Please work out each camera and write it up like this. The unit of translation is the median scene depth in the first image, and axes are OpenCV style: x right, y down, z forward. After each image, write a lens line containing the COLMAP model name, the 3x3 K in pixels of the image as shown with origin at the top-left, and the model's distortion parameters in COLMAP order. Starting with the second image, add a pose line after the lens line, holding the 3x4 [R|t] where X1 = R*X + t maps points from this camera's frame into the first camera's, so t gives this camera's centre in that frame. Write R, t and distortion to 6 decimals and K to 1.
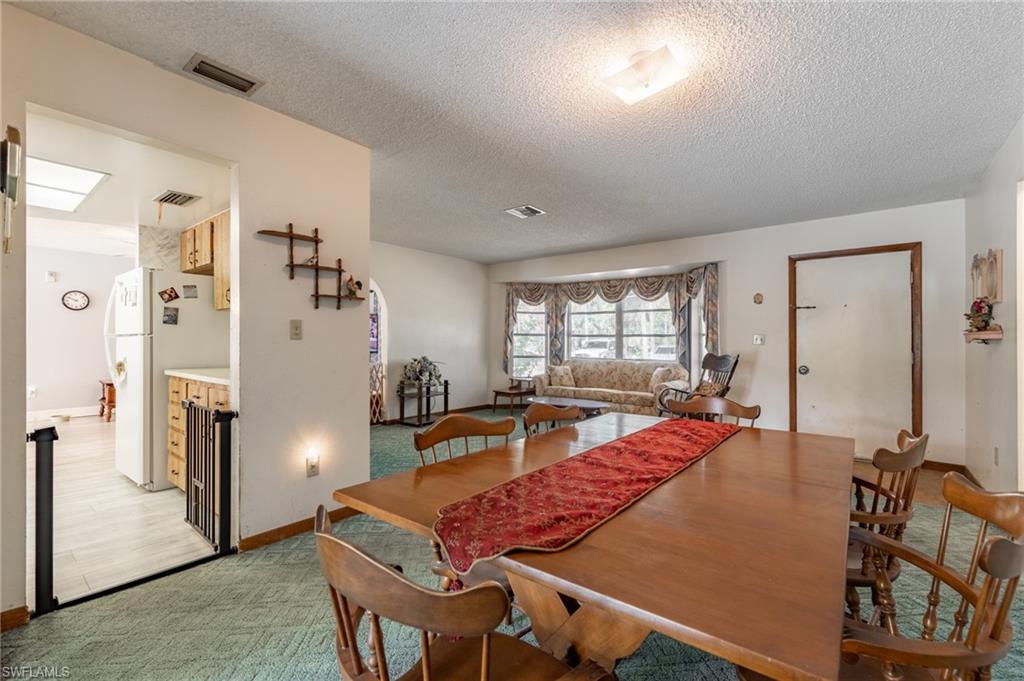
lens RADIAL K [[439.5, 0, 514.3], [0, 439.5, 341.2], [0, 0, 1]] dist [0.001471, -0.000164]
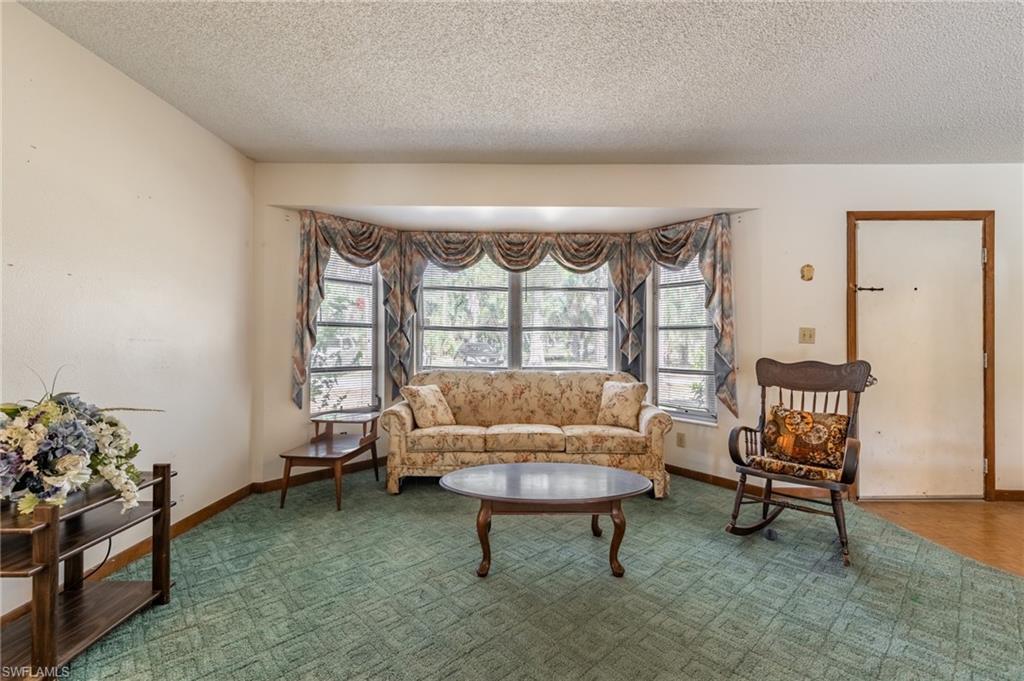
lens RADIAL K [[439.5, 0, 514.1], [0, 439.5, 338.9], [0, 0, 1]] dist [0.001471, -0.000164]
pose [[0.787050, 0.000834, 0.616889, -0.142047], [-0.000297, 0.999999, -0.000972, 0.001679], [-0.616890, 0.000582, 0.787049, 0.571472]]
